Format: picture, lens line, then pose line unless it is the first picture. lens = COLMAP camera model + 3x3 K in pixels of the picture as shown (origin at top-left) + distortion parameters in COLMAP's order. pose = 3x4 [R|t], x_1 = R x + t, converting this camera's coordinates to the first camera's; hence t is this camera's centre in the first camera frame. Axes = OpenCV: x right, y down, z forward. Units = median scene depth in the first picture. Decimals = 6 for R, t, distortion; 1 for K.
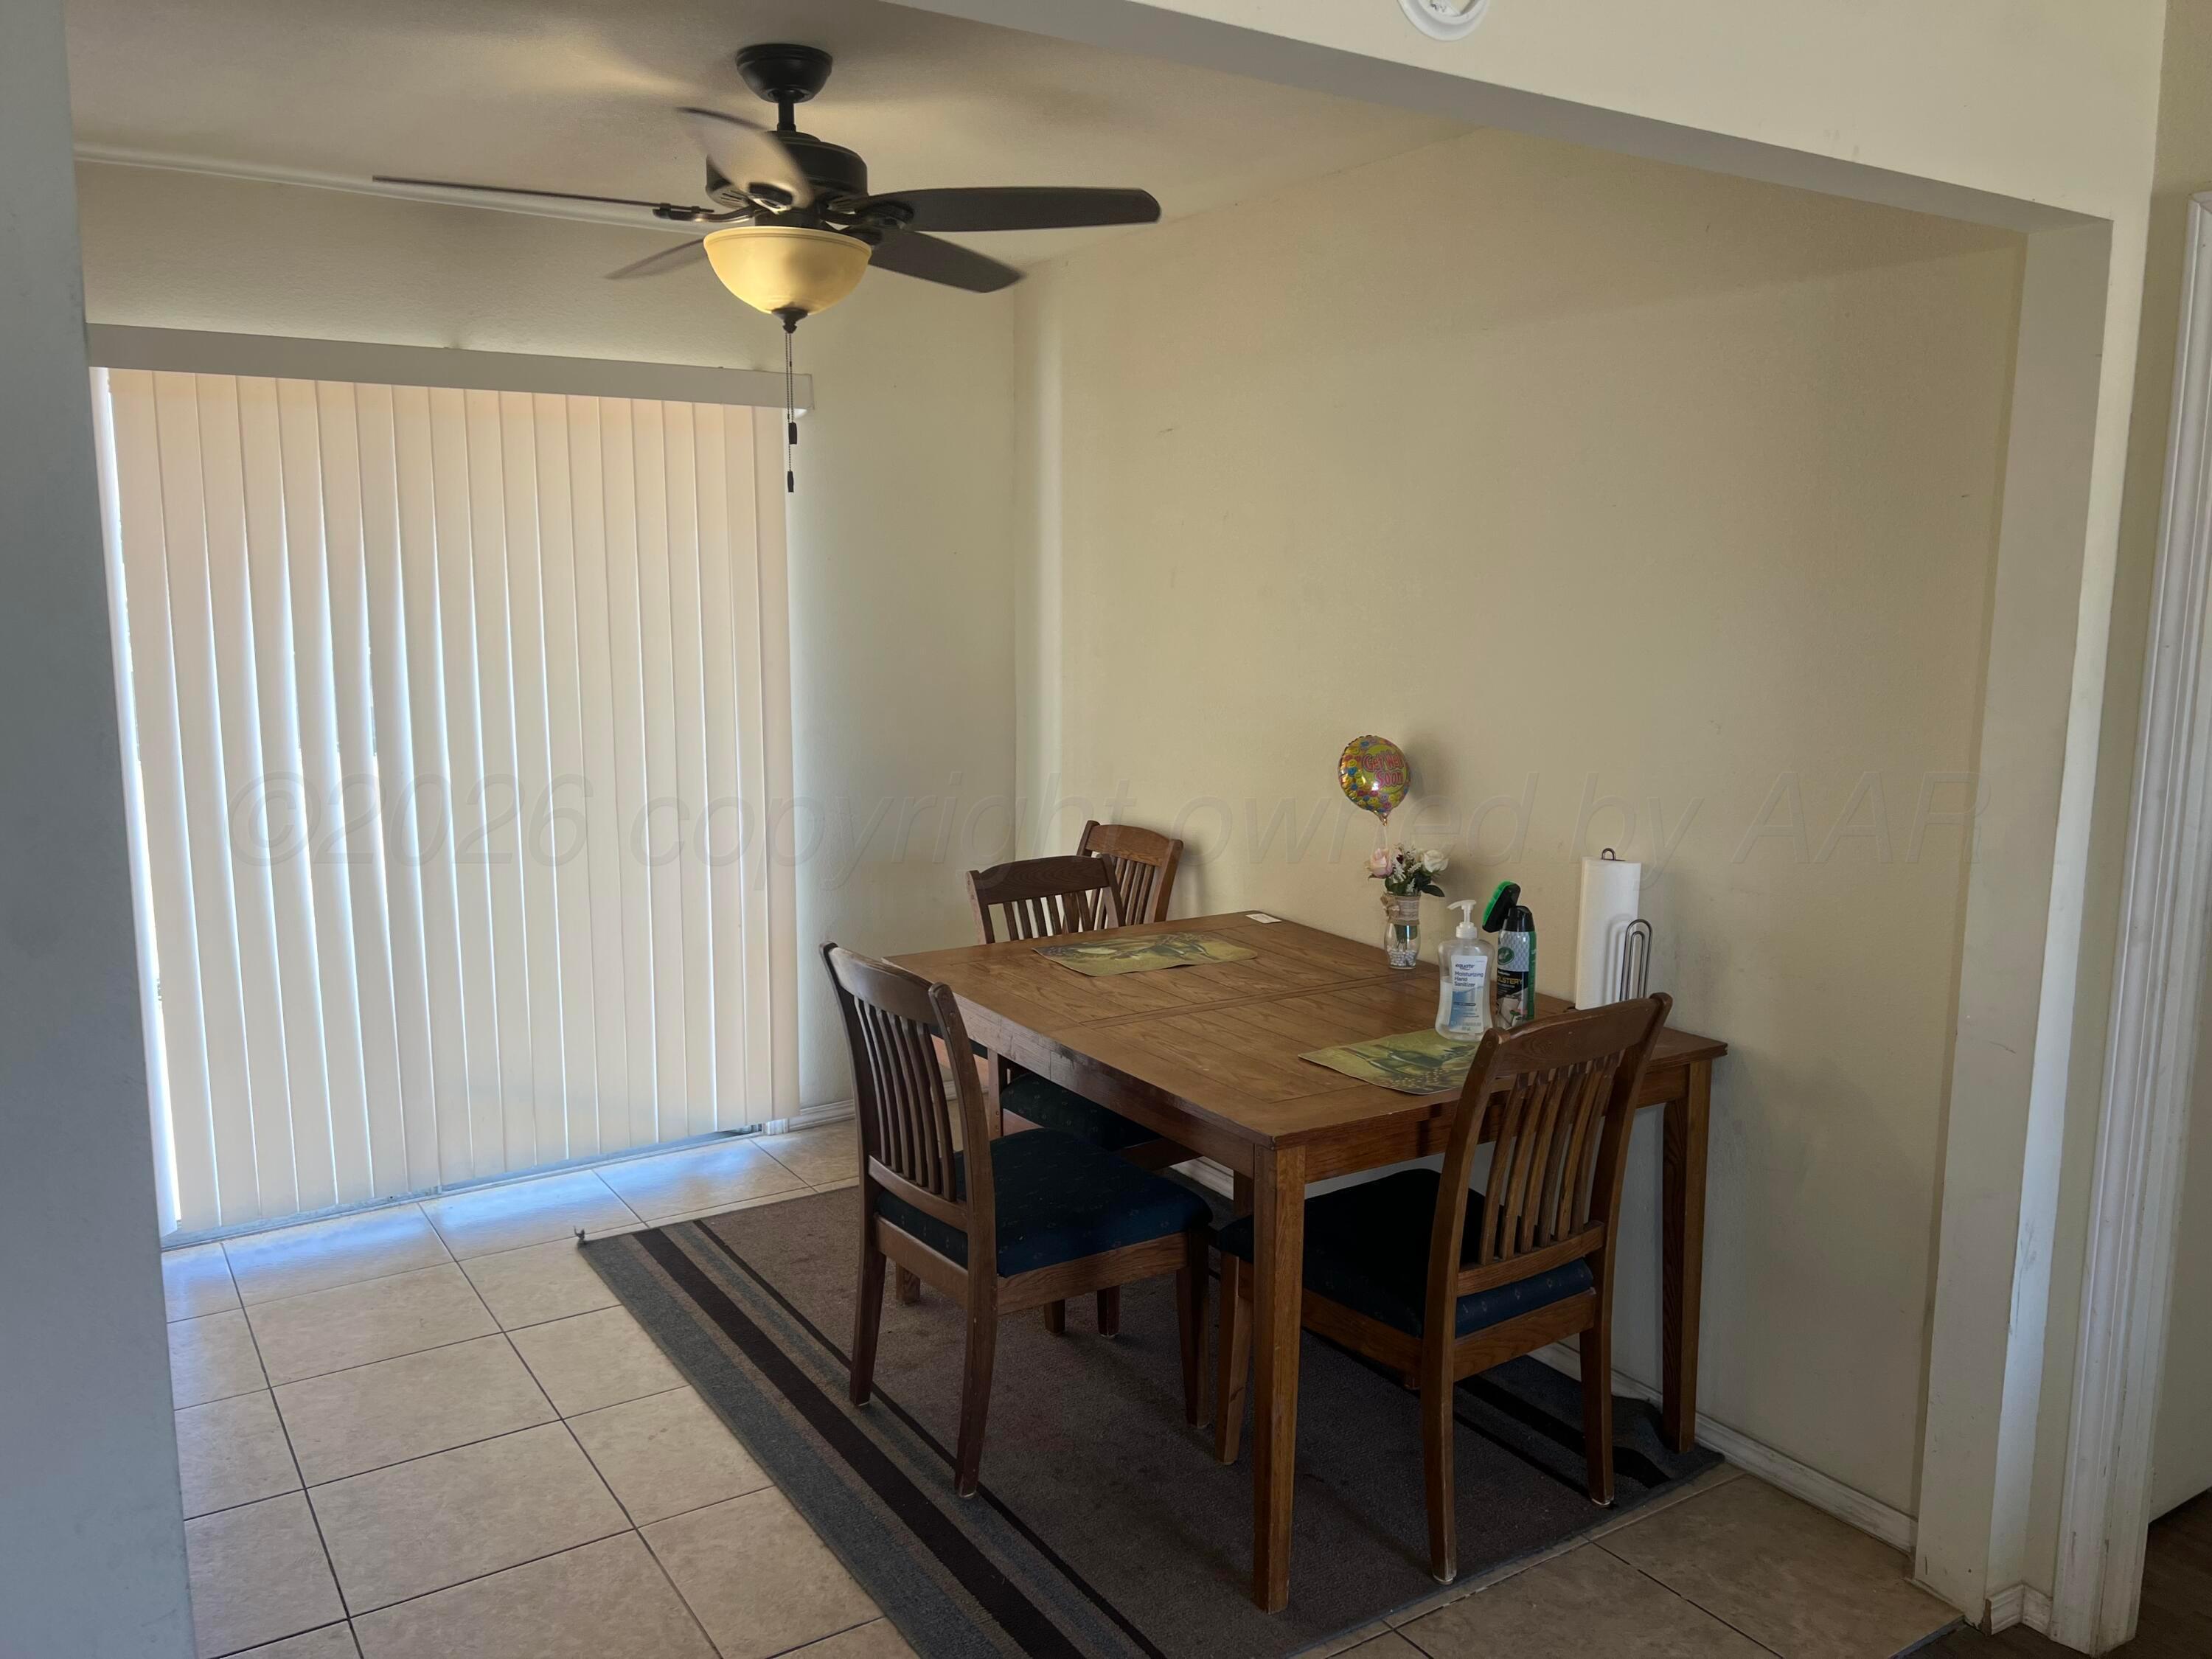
lens RADIAL K [[1655.2, 0, 1106.0], [0, 1655.2, 829.5], [0, 0, 1]] dist [0.043961, -0.038509]
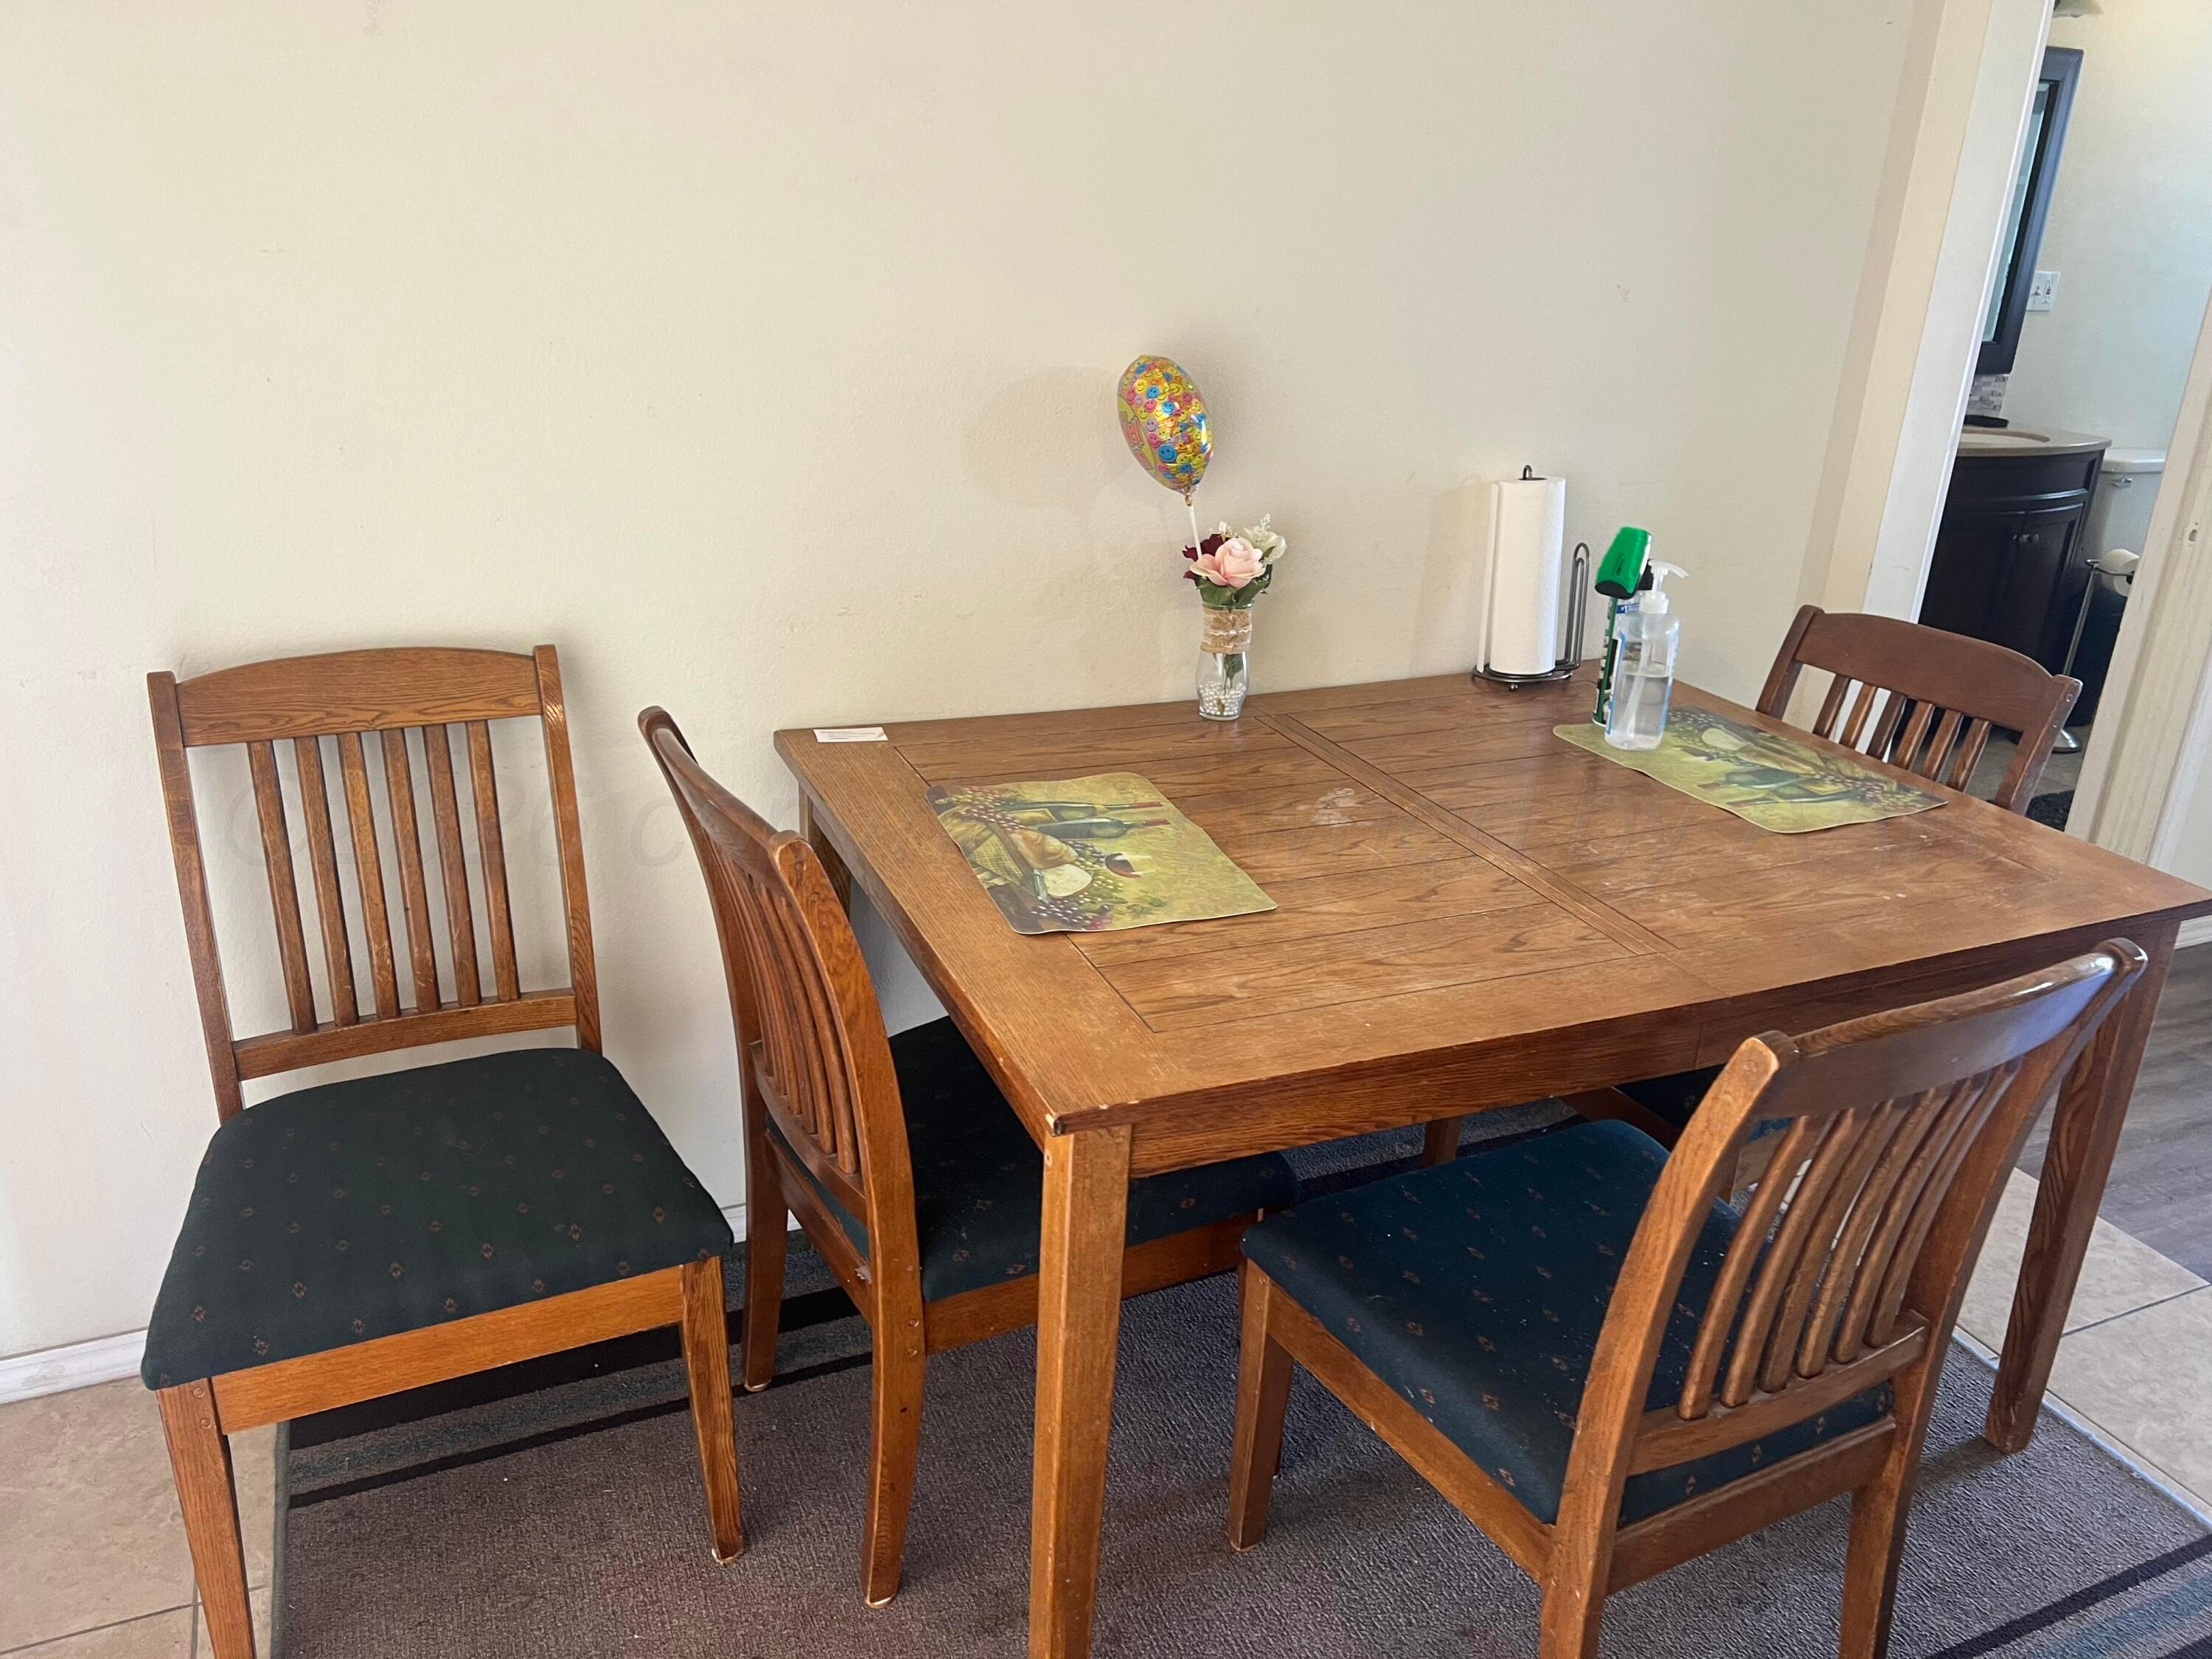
lens RADIAL K [[1655.2, 0, 1106.0], [0, 1655.2, 829.5], [0, 0, 1]] dist [0.043961, -0.038509]
pose [[0.179551, -0.366181, 0.913057, -0.526075], [0.118353, 0.929440, 0.349477, -0.129871], [-0.976603, 0.045314, 0.210221, 1.056458]]
